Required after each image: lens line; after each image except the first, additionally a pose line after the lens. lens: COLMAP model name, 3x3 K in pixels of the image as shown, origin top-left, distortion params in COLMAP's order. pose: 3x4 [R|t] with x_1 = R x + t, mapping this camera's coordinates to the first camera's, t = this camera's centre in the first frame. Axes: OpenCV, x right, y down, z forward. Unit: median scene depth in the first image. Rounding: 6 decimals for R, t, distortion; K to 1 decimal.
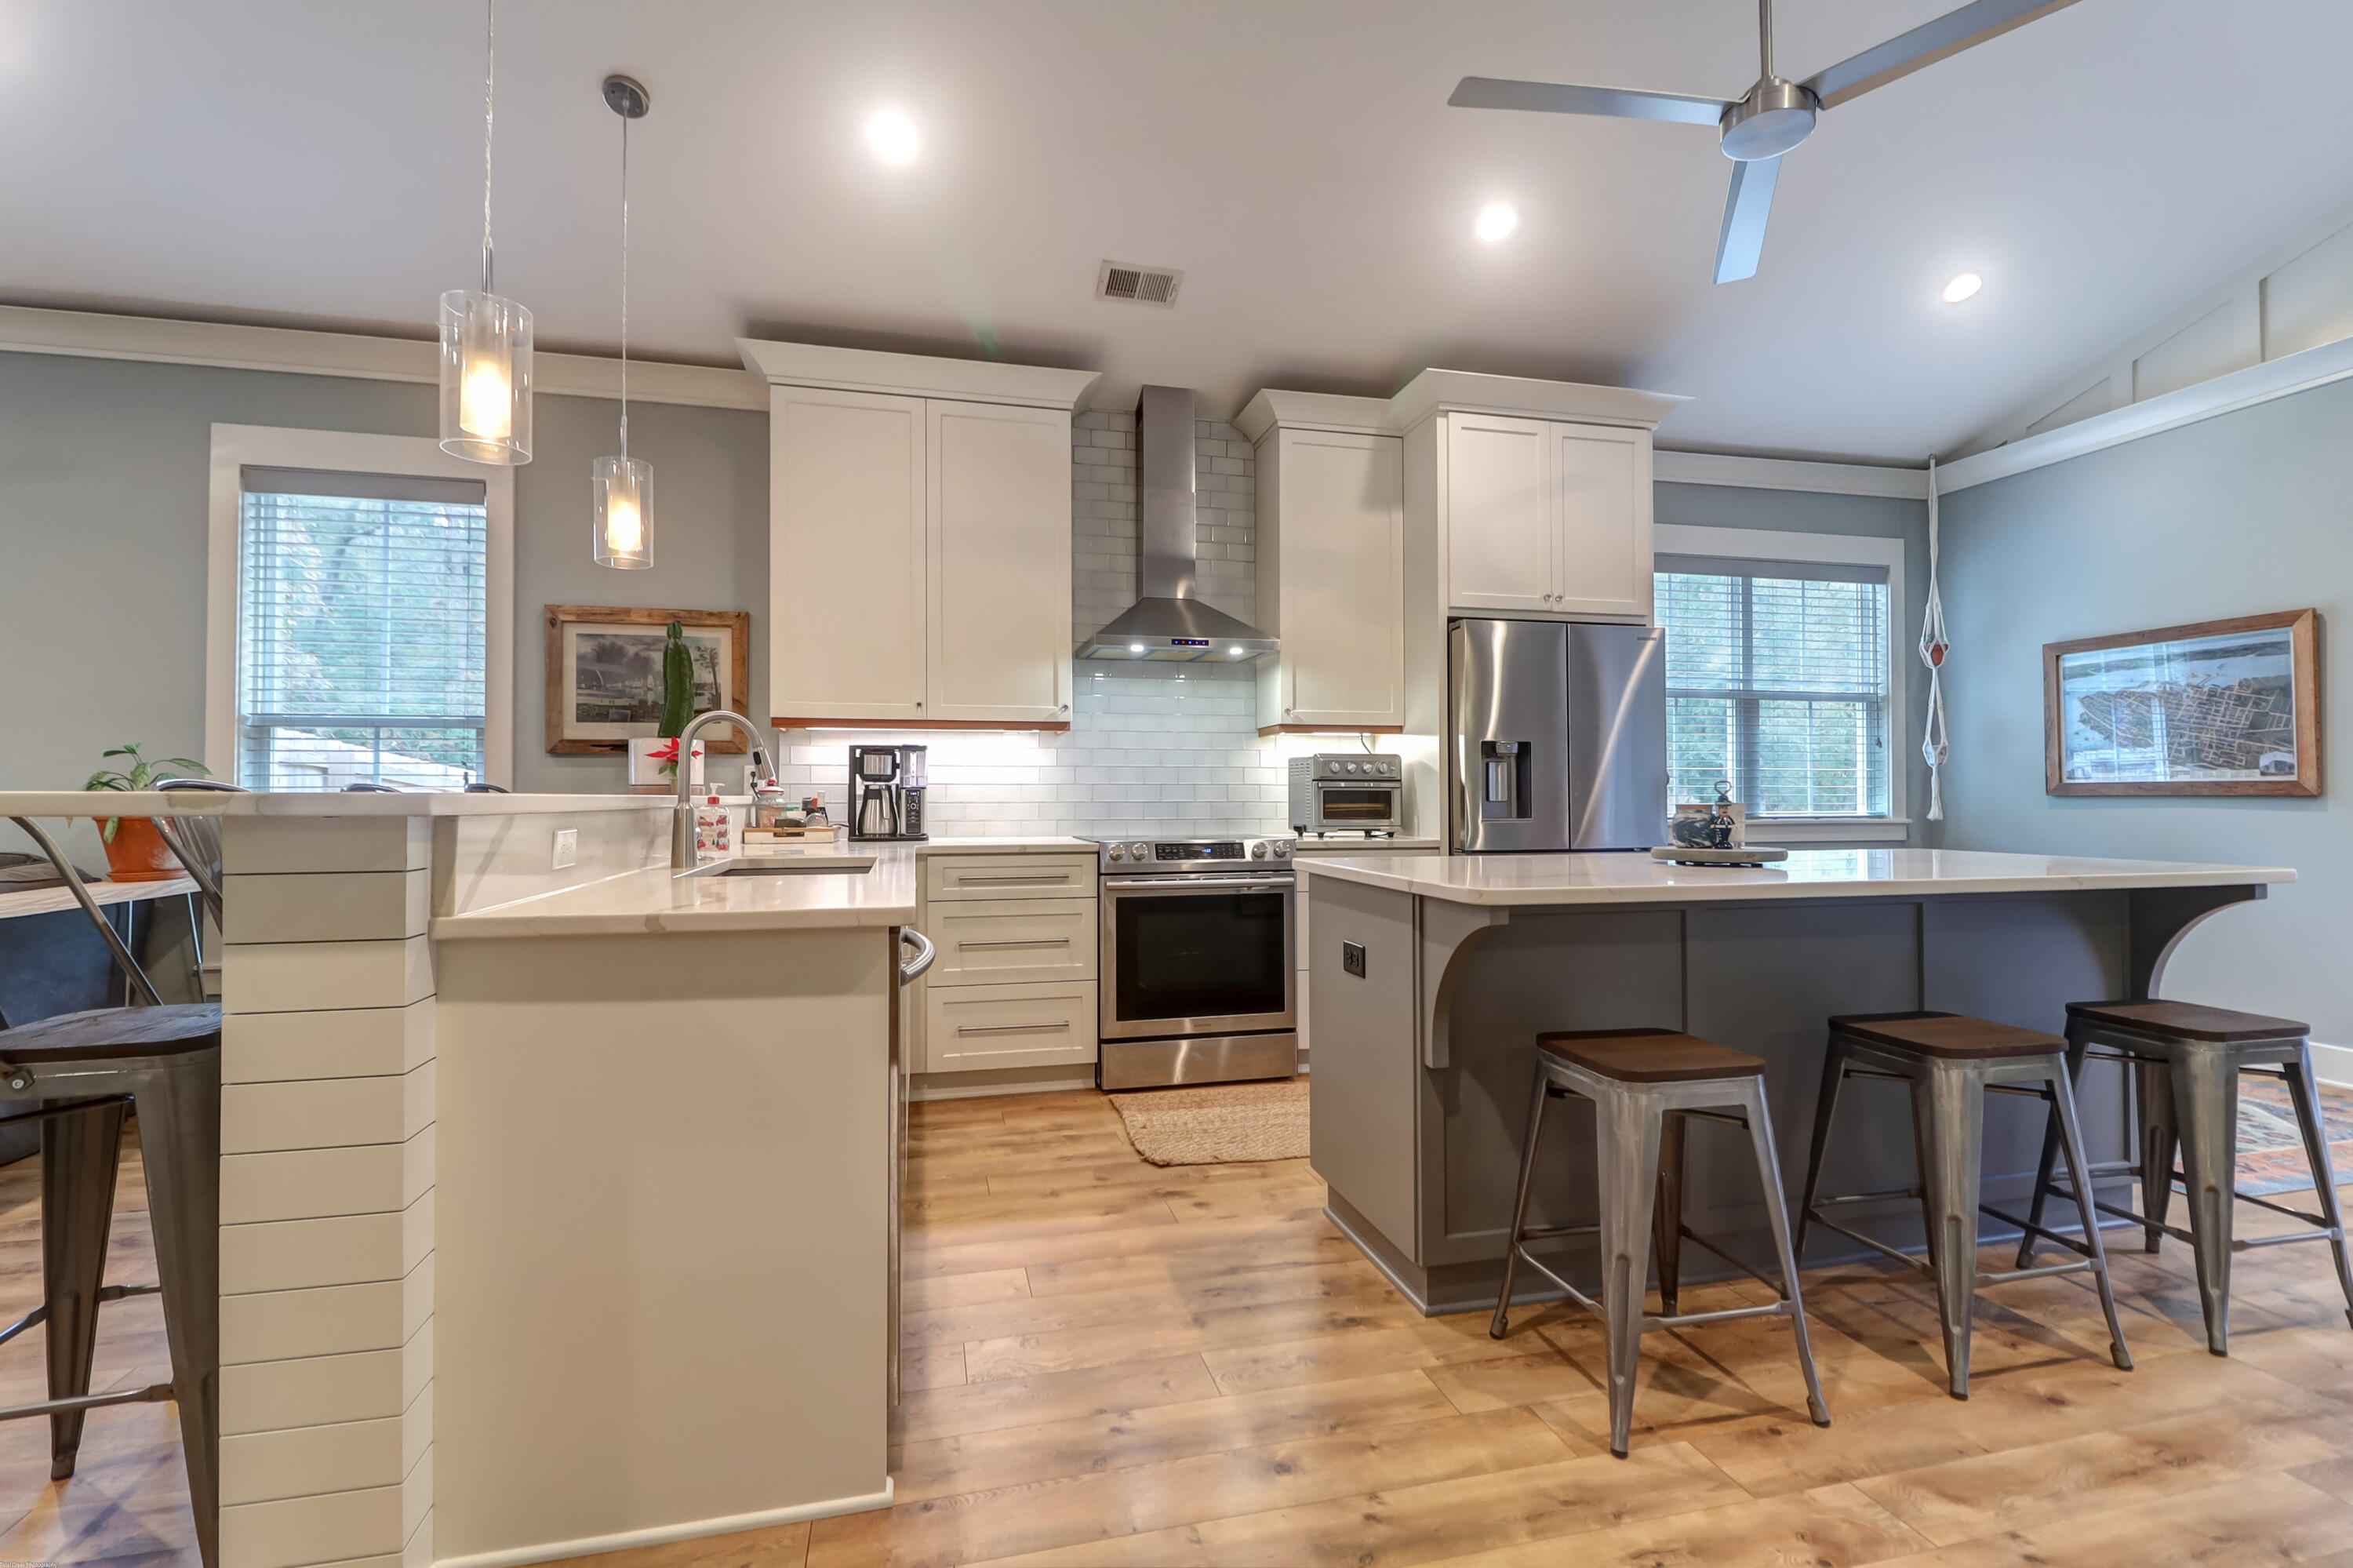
lens RADIAL K [[1074.4, 0, 1186.7], [0, 1074.4, 783.1], [0, 0, 1]] dist [0.019195, -0.014032]
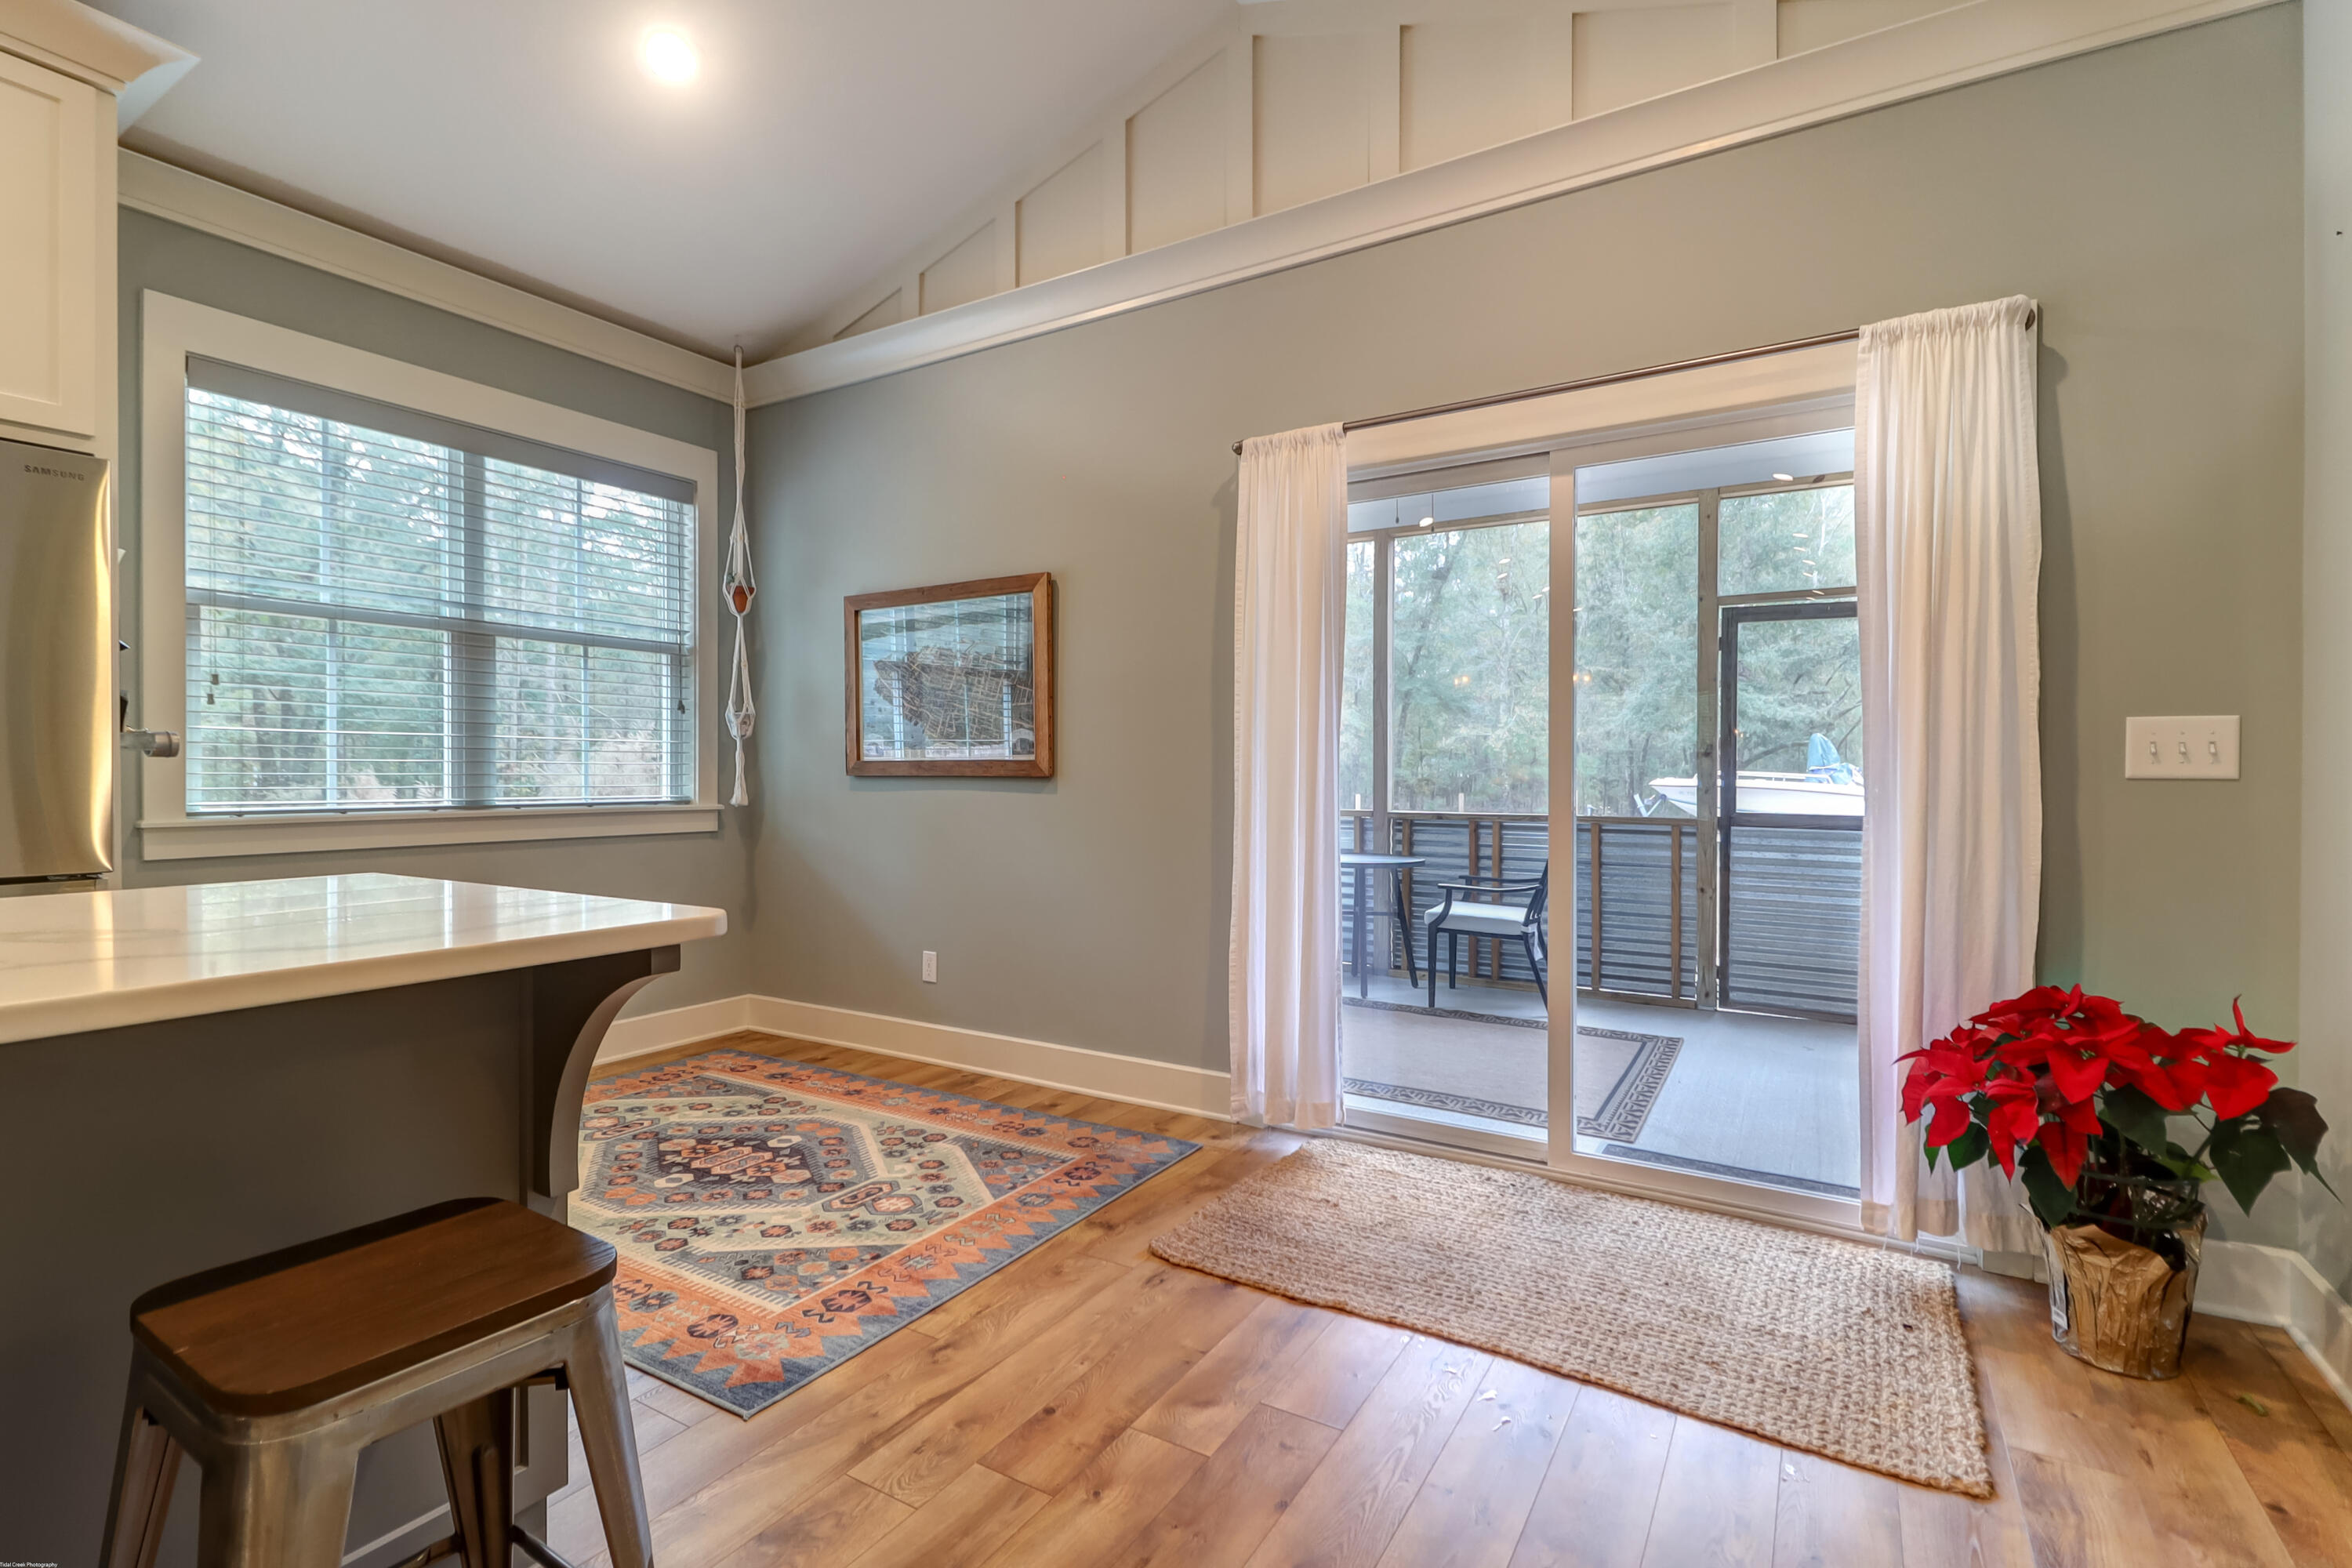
lens RADIAL K [[1073.9, 0, 1186.2], [0, 1073.9, 783.1], [0, 0, 1]] dist [0.019195, -0.014032]
pose [[0.709626, -0.002914, 0.704572, 0.471189], [-0.011651, 0.999806, 0.015870, 0.000950], [-0.704482, -0.019471, 0.709455, 0.258576]]
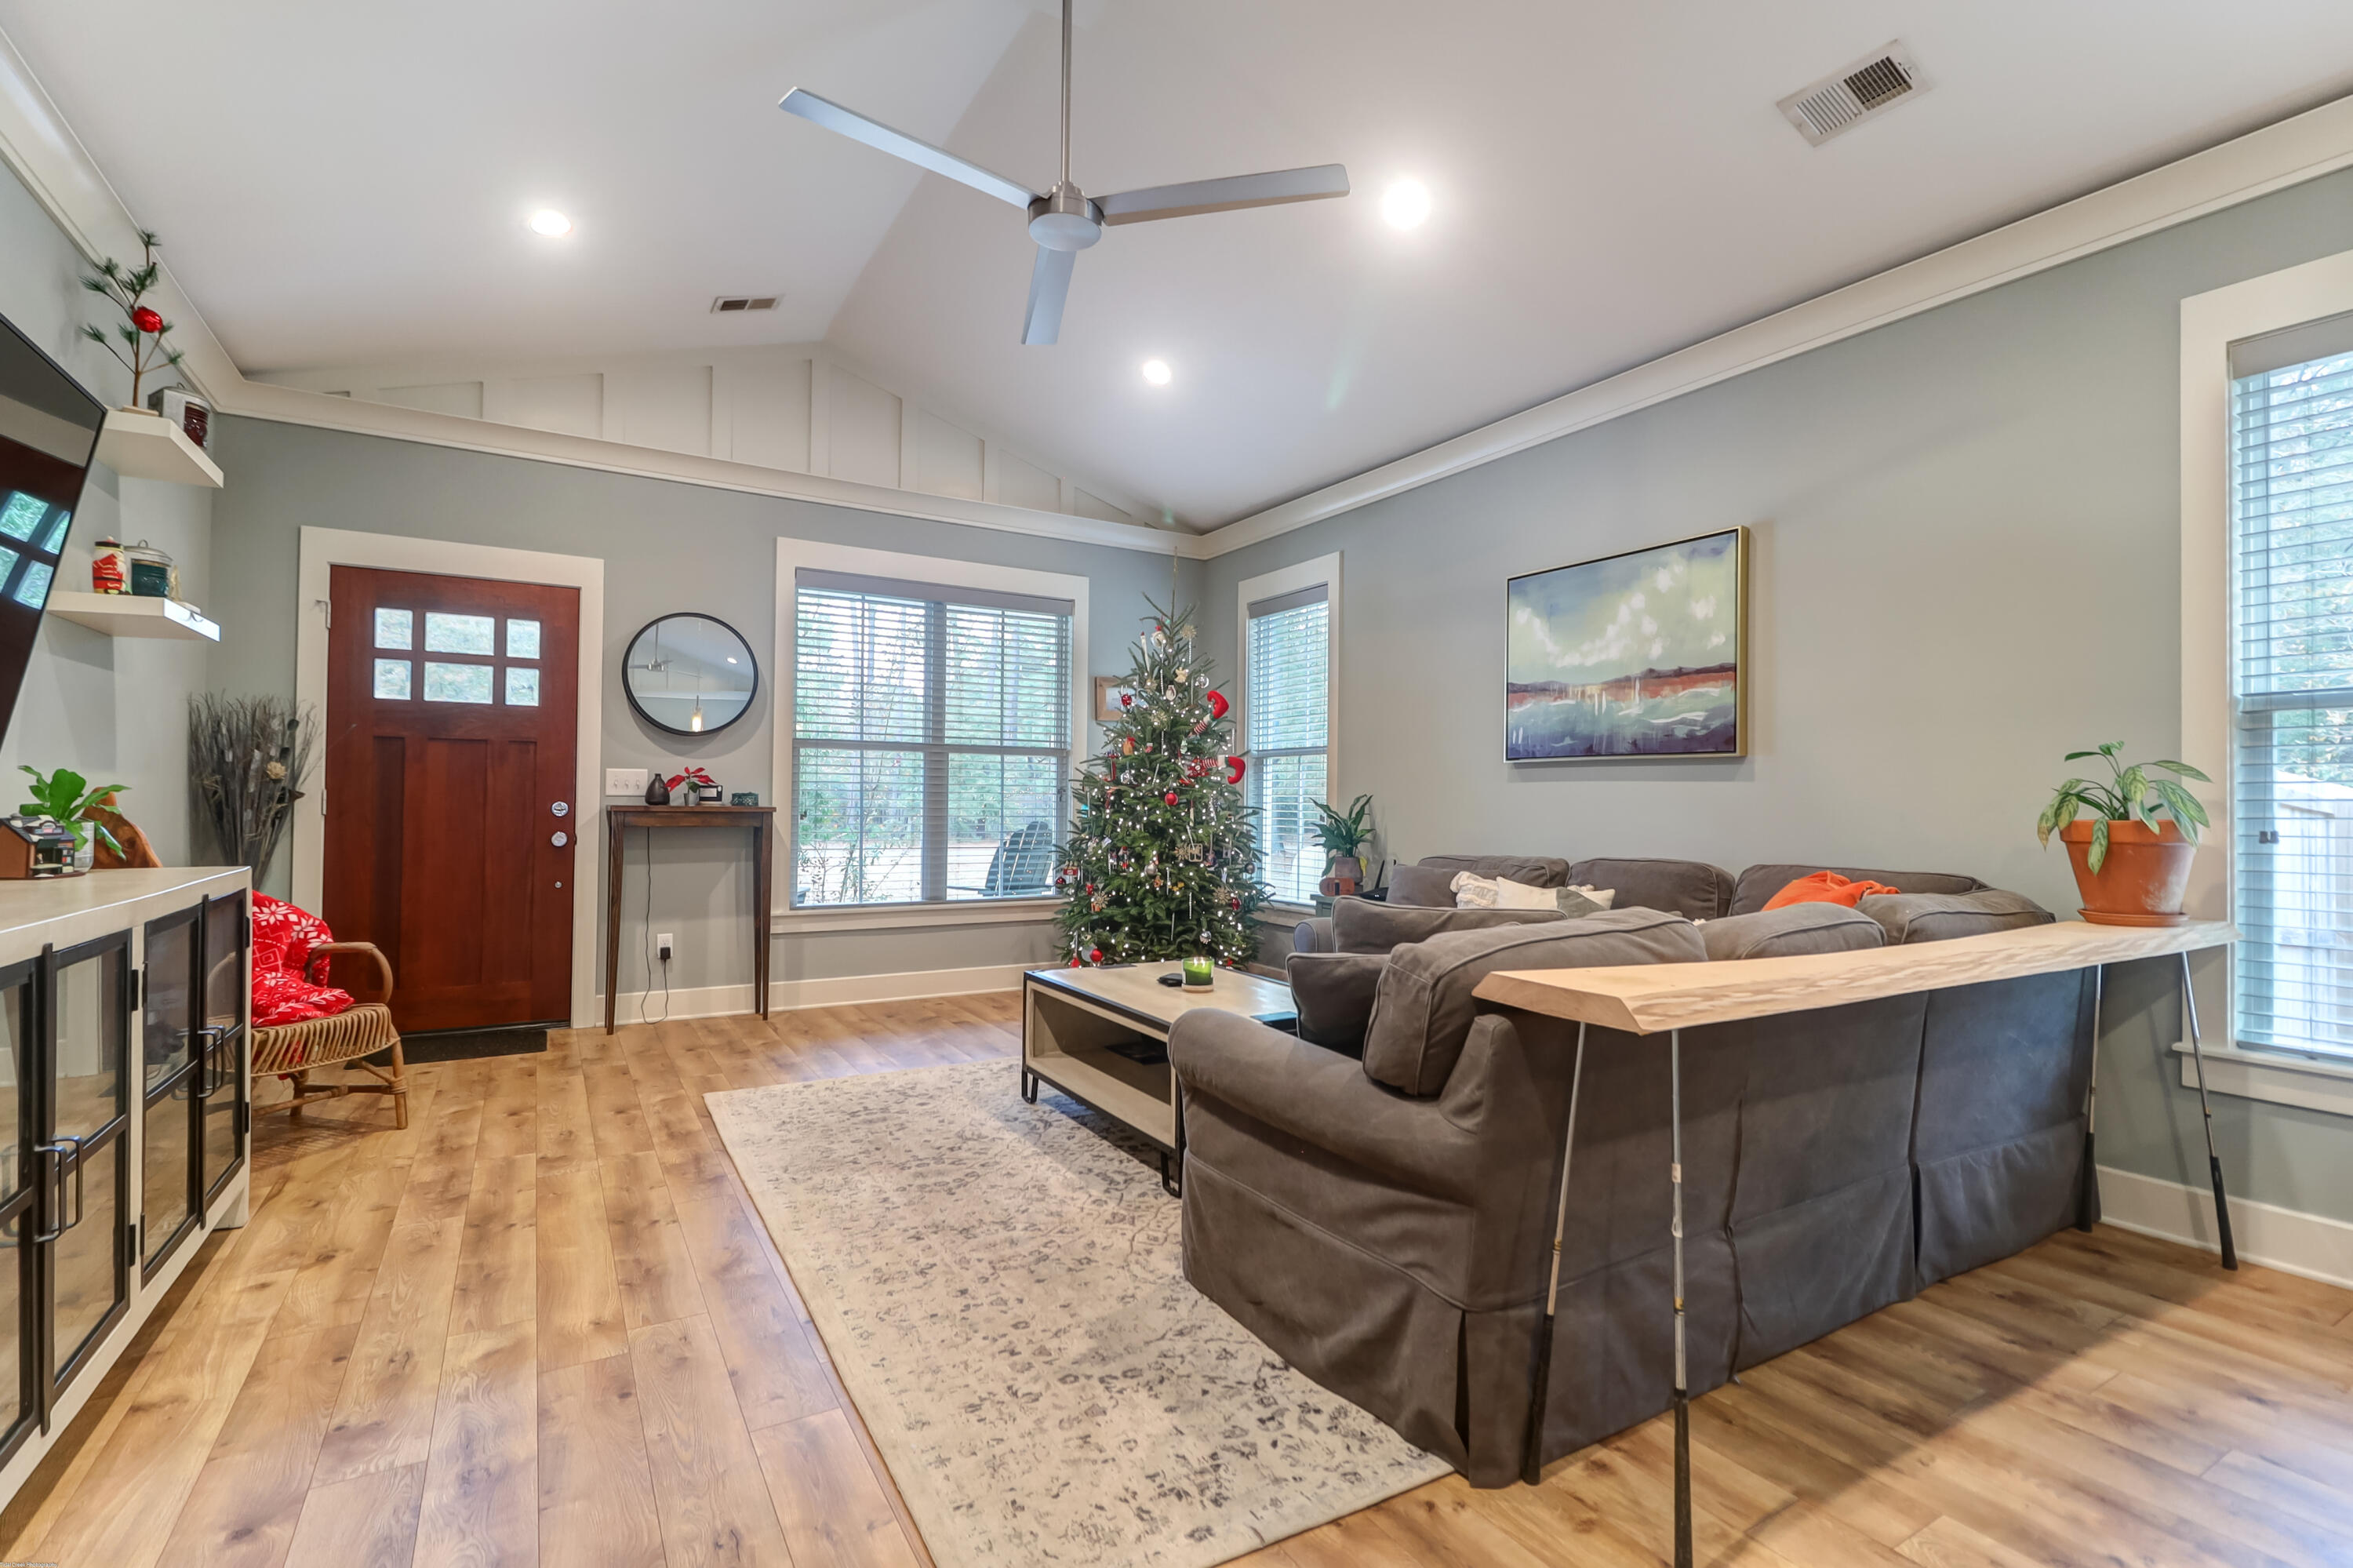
lens RADIAL K [[1074.4, 0, 1186.7], [0, 1074.4, 783.1], [0, 0, 1]] dist [0.019195, -0.014032]
pose [[0.295541, -0.009440, -0.955283, -0.373496], [0.000185, 0.999952, -0.009824, -0.000064], [0.955330, 0.002727, 0.295529, 0.132597]]
